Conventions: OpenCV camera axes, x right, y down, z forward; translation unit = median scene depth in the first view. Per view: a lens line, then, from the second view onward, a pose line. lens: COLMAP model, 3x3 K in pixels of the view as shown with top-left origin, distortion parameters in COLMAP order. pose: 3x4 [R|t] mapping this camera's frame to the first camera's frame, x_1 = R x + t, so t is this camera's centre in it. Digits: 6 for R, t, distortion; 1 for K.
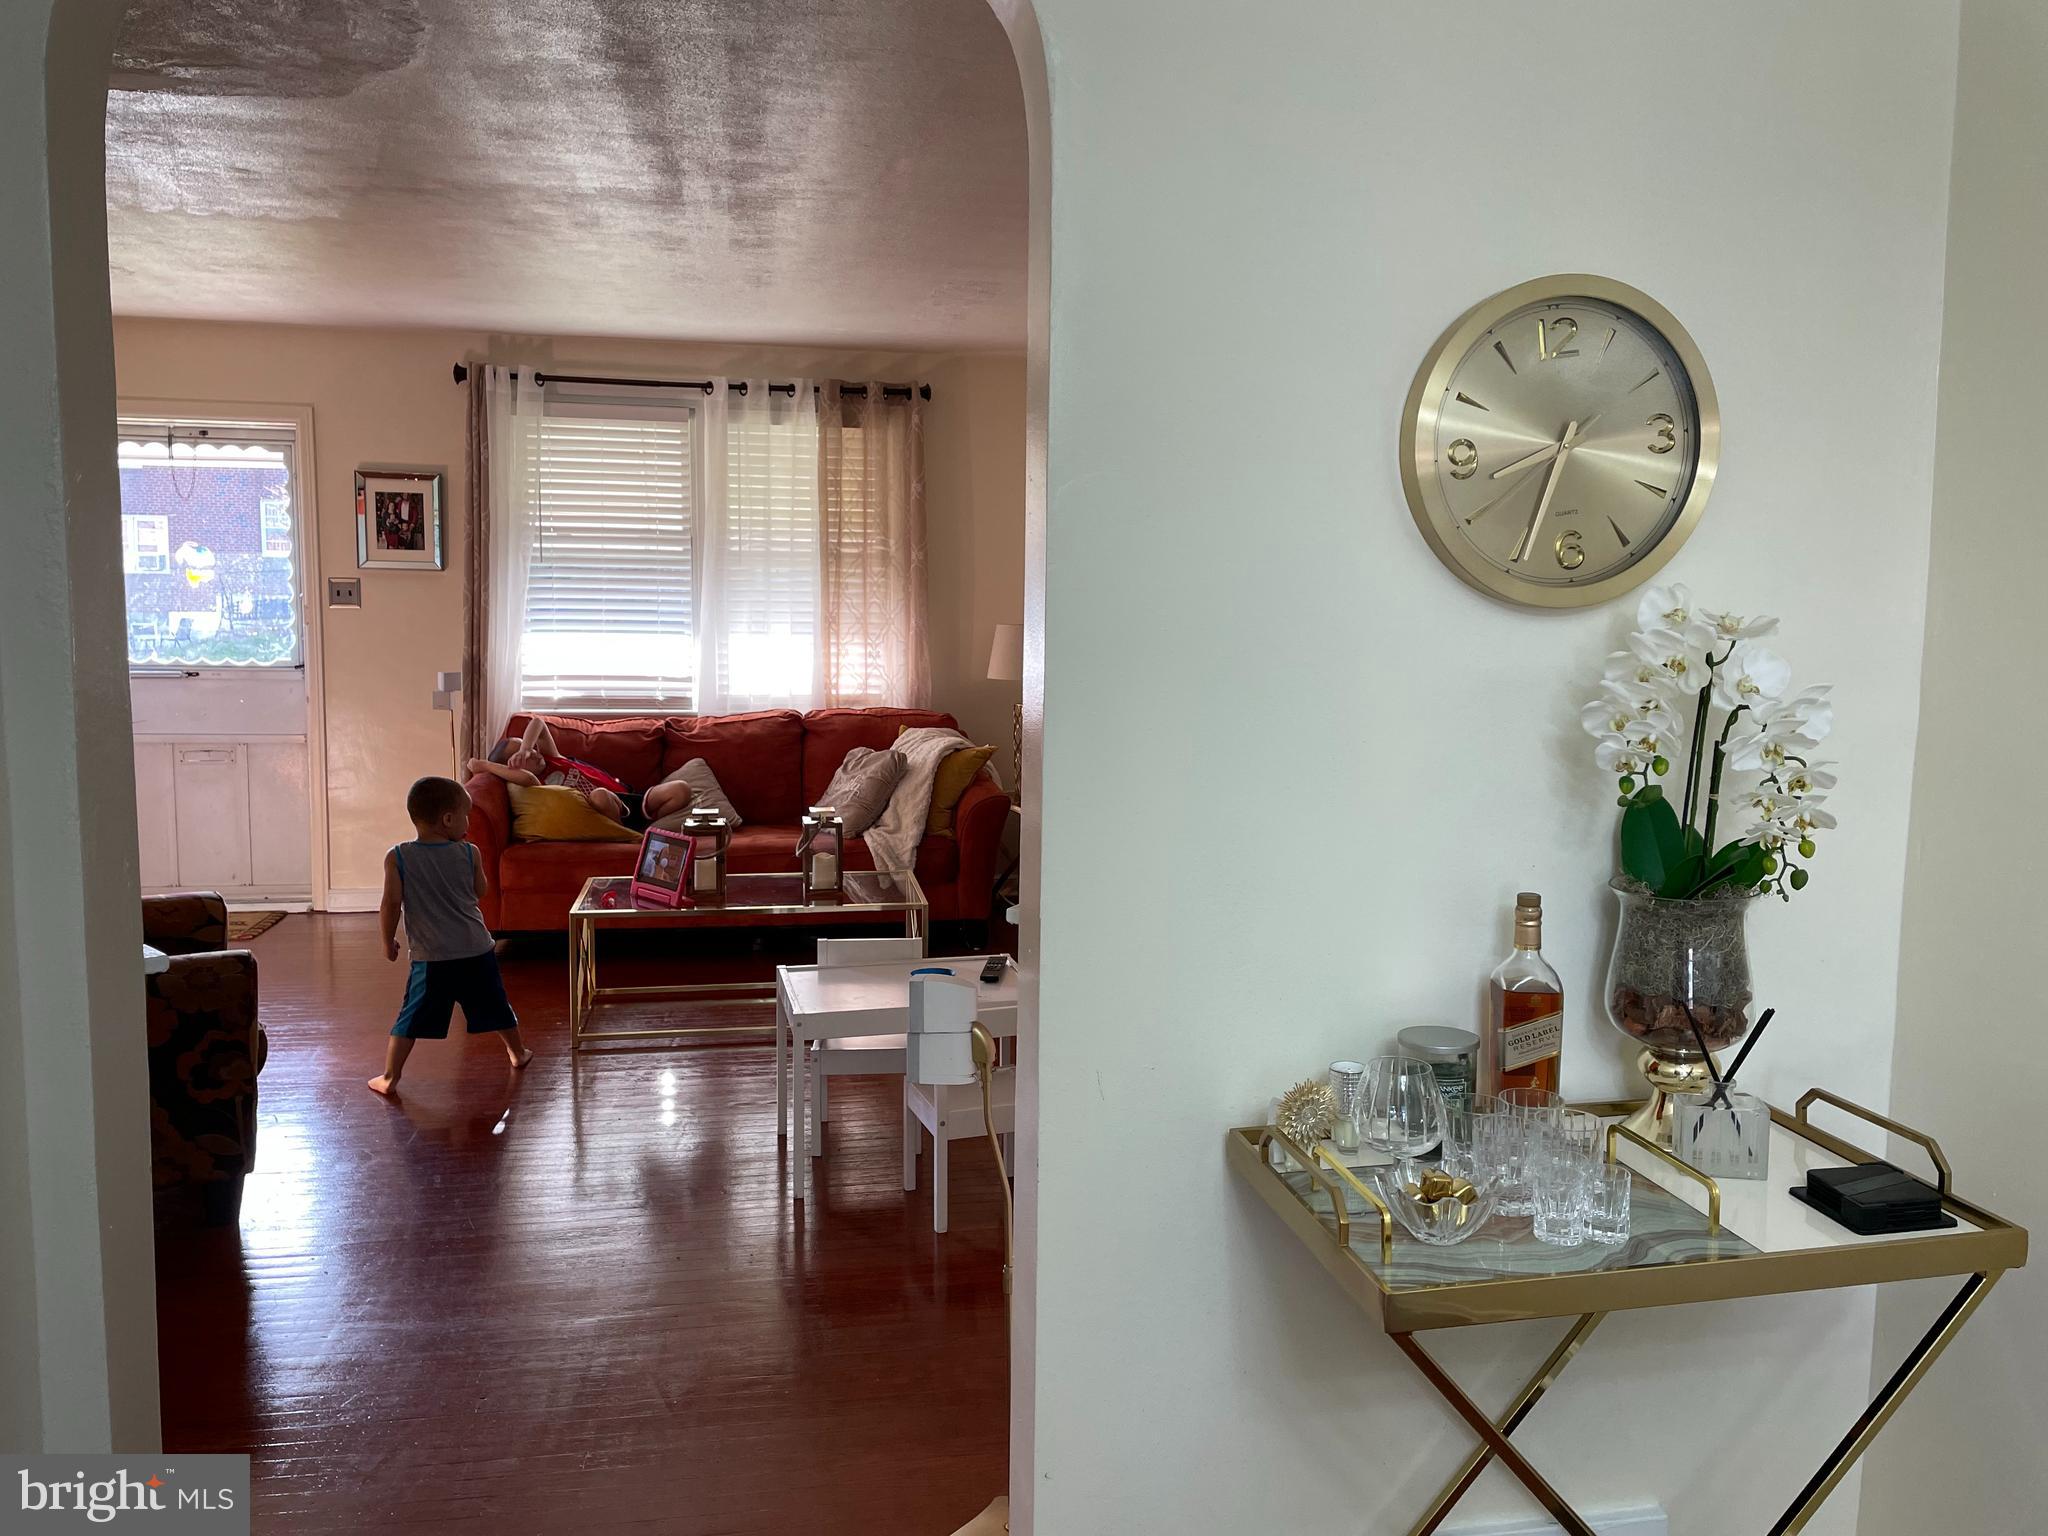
lens RADIAL K [[1549.9, 0, 1037.9], [0, 1549.9, 739.4], [0, 0, 1]] dist [0.105944, -0.150410]
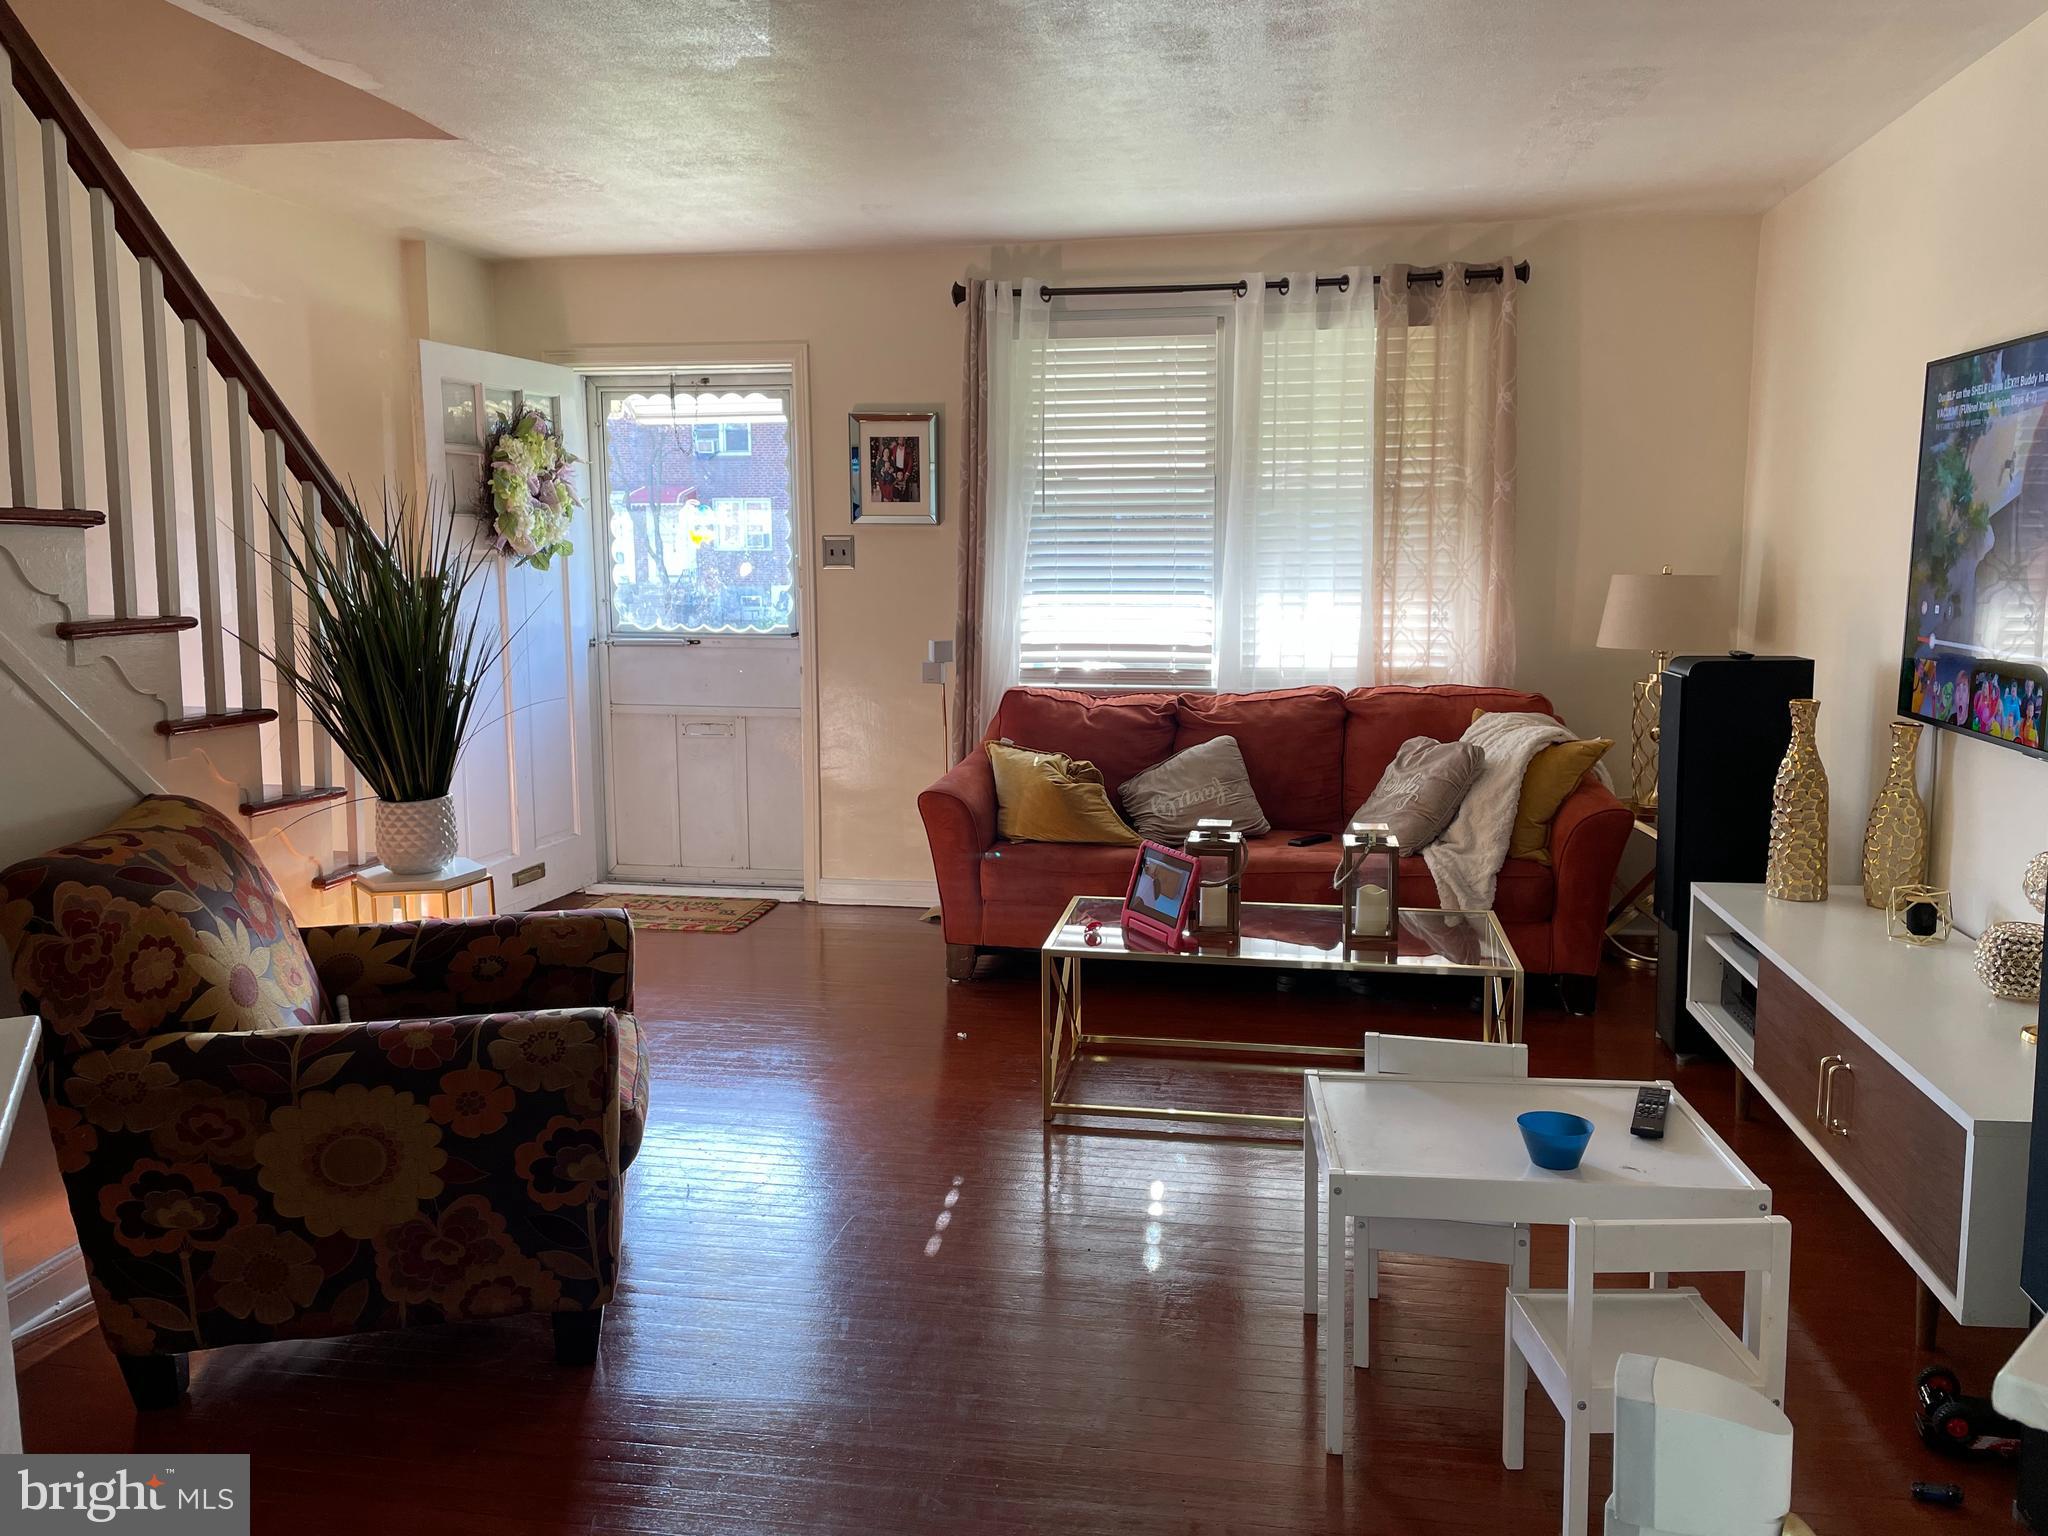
lens RADIAL K [[1550.9, 0, 1022.6], [0, 1550.9, 754.1], [0, 0, 1]] dist [0.094019, -0.128167]
pose [[0.938662, 0.026694, -0.343805, -0.032173], [-0.016259, 0.999316, 0.033200, -0.008771], [0.344456, -0.025573, 0.938454, 0.197076]]
